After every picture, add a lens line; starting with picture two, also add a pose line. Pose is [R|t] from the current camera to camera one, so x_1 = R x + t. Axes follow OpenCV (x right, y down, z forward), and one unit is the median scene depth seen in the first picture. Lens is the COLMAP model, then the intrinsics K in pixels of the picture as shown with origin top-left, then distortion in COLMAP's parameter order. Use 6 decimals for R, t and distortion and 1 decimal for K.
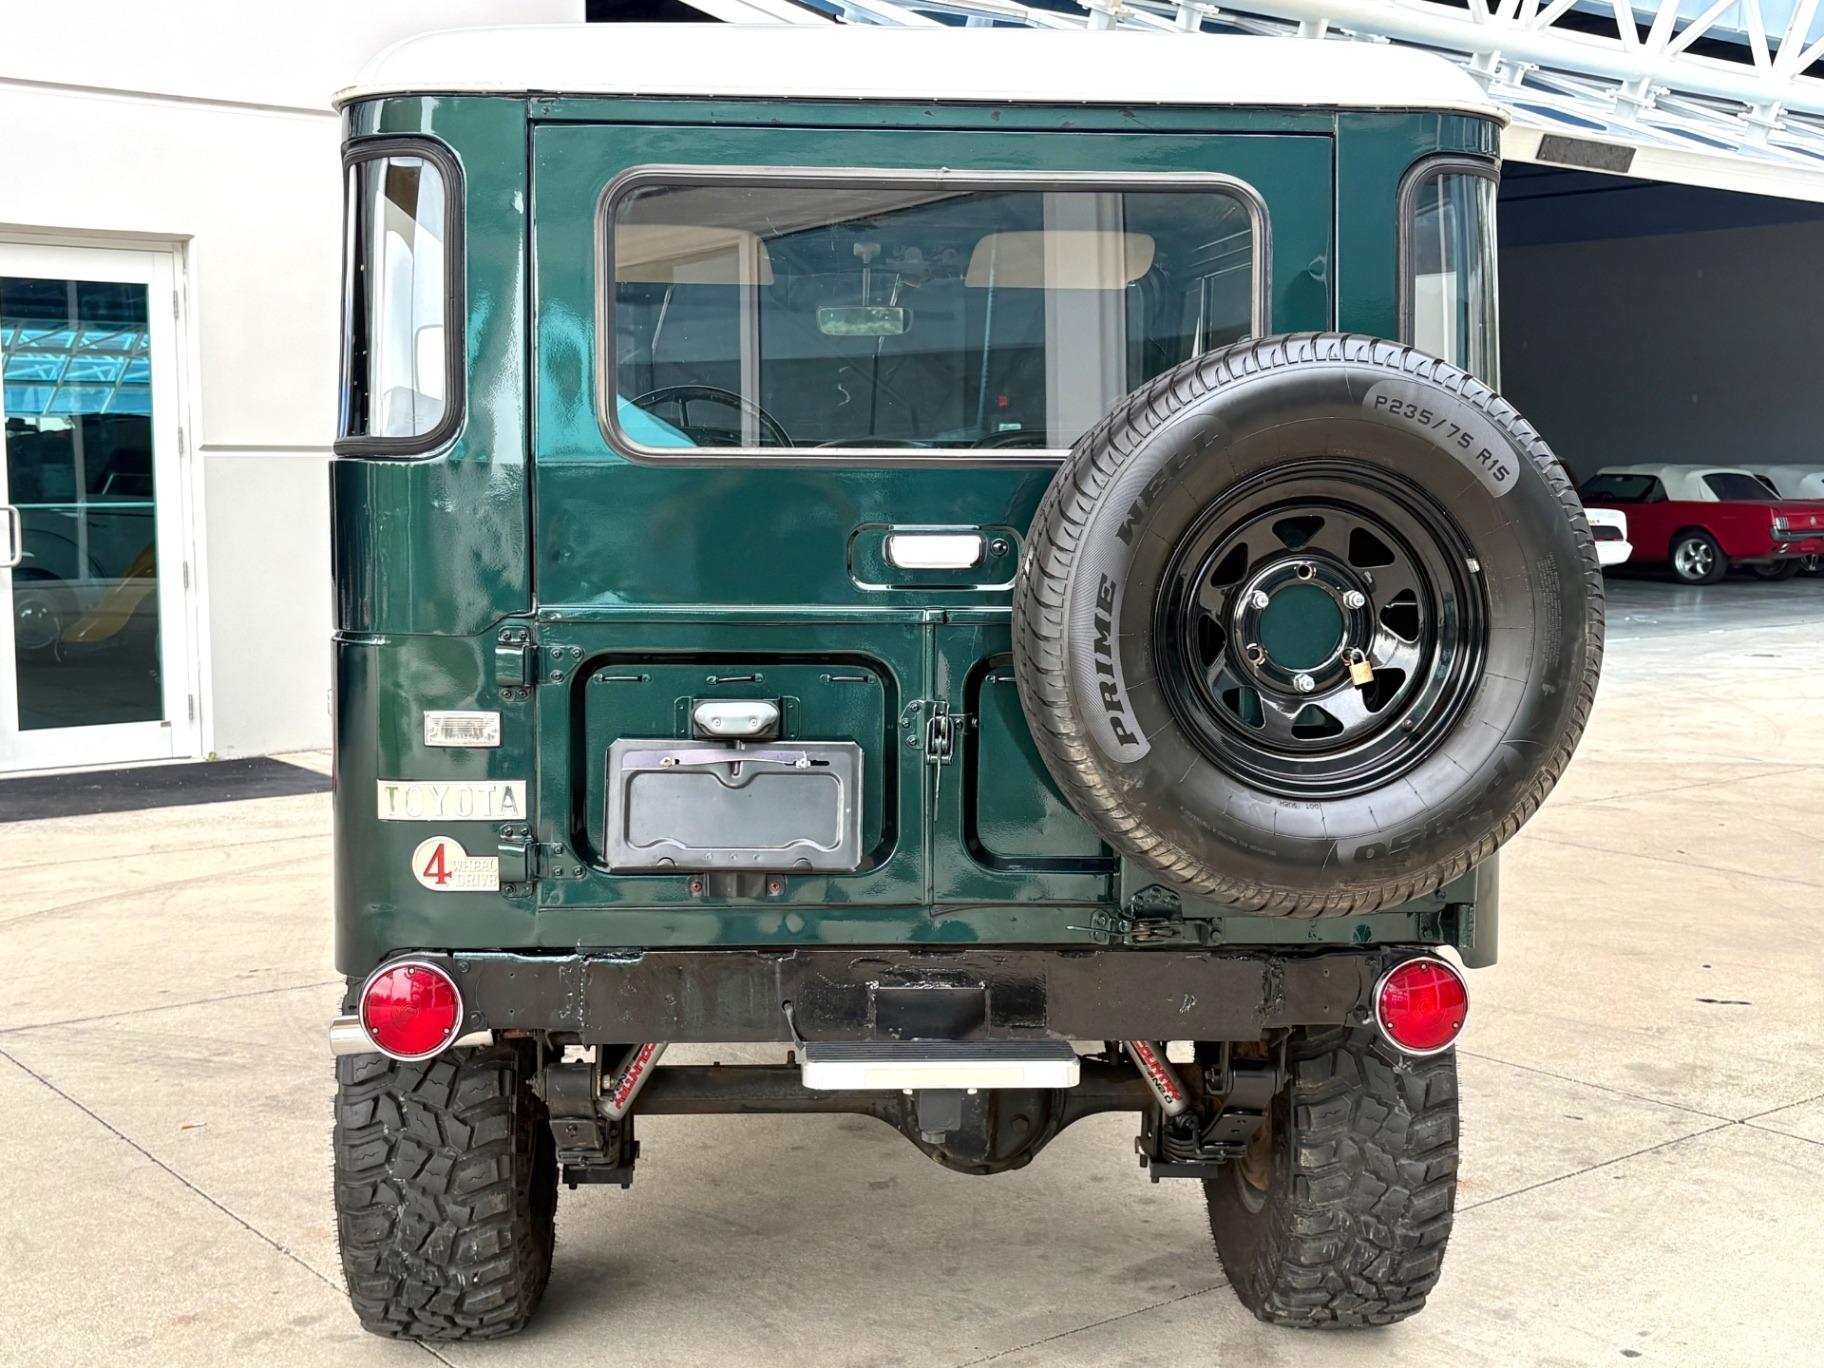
lens RADIAL K [[2191.8, 0, 952.9], [0, 2191.8, 681.6], [0, 0, 1]] dist [0.135649, -0.369980]
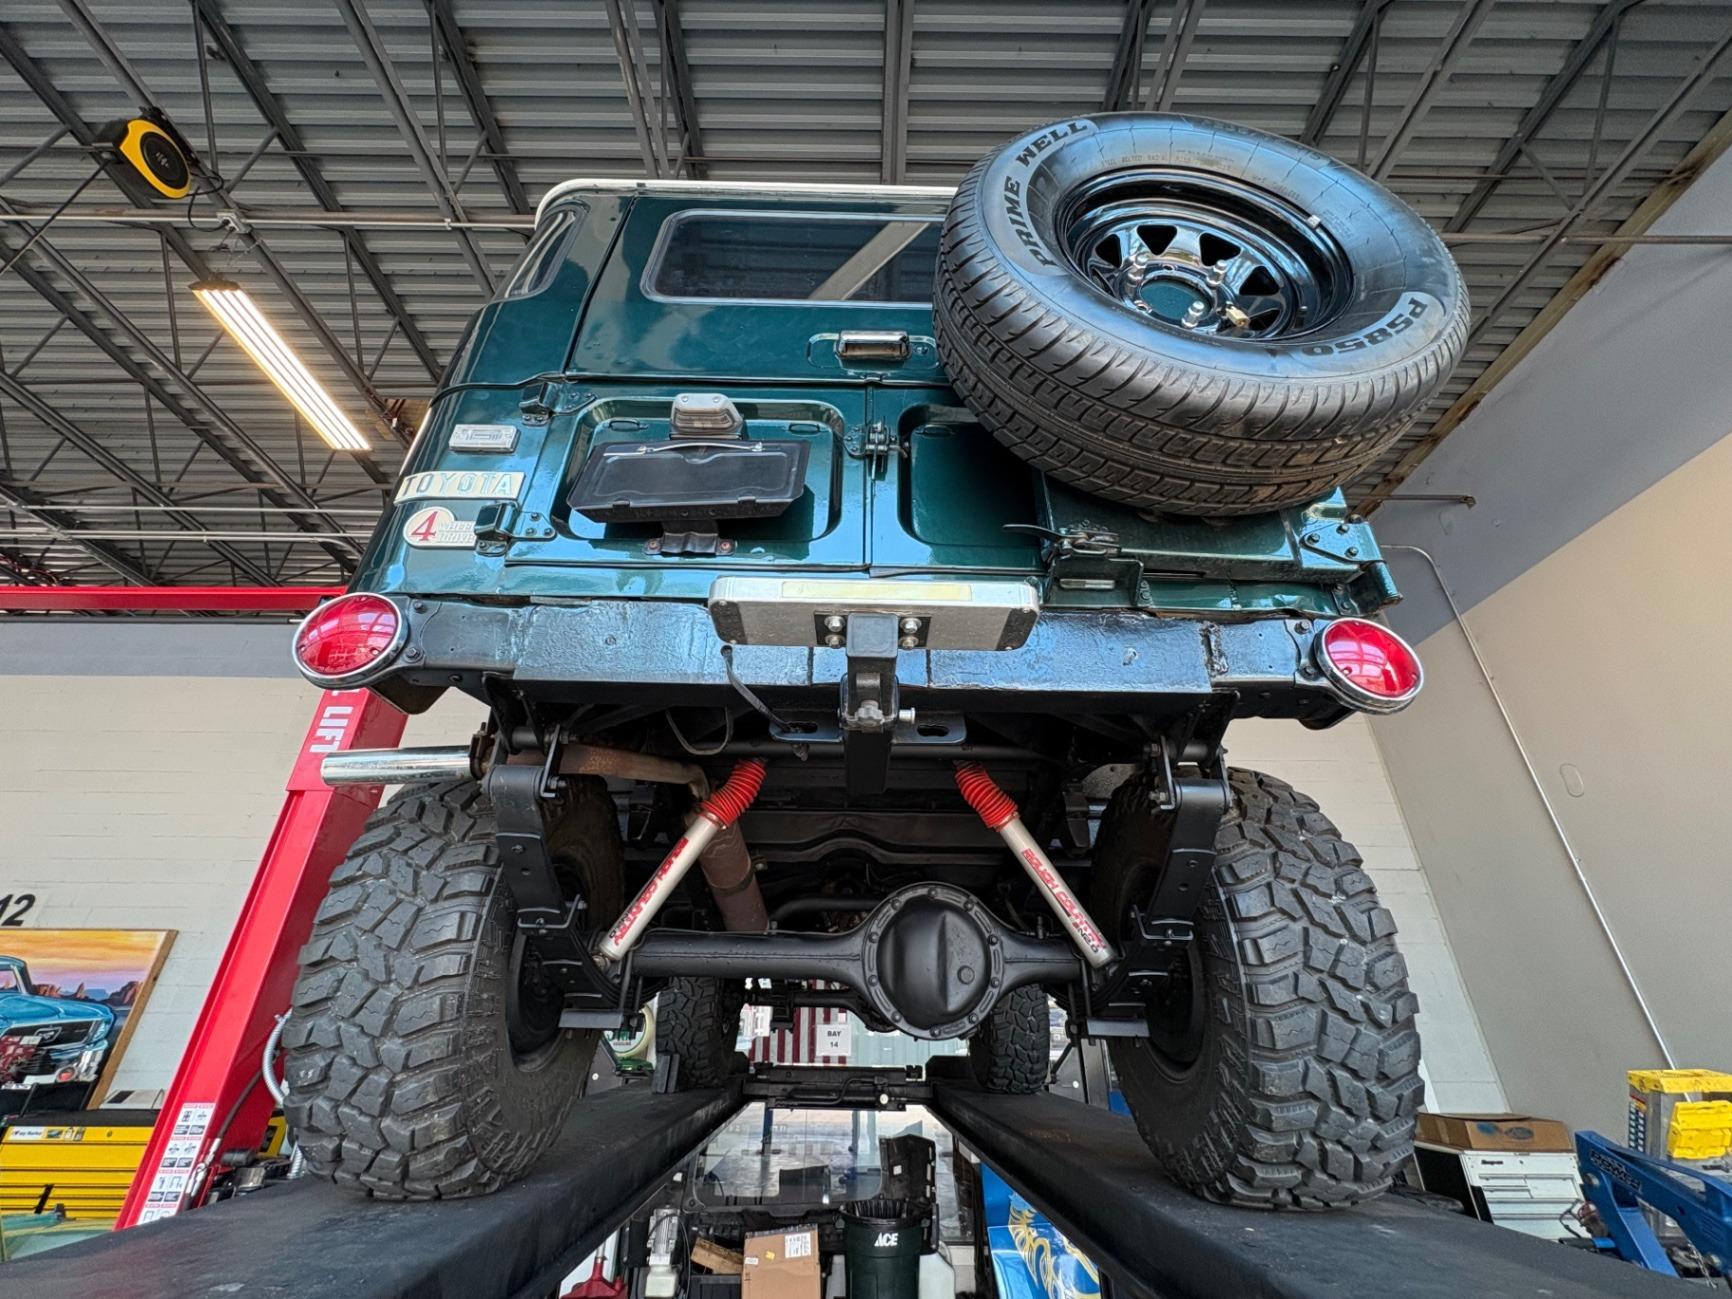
lens RADIAL K [[701.9, 0, 866.0], [0, 701.9, 649.5], [0, 0, 1]] dist [-0.000094, -0.000018]
pose [[0.997499, -0.030410, -0.063804, 0.009331], [-0.010316, 0.830405, -0.557065, 0.330187], [0.069923, 0.556330, 0.828014, 0.755183]]
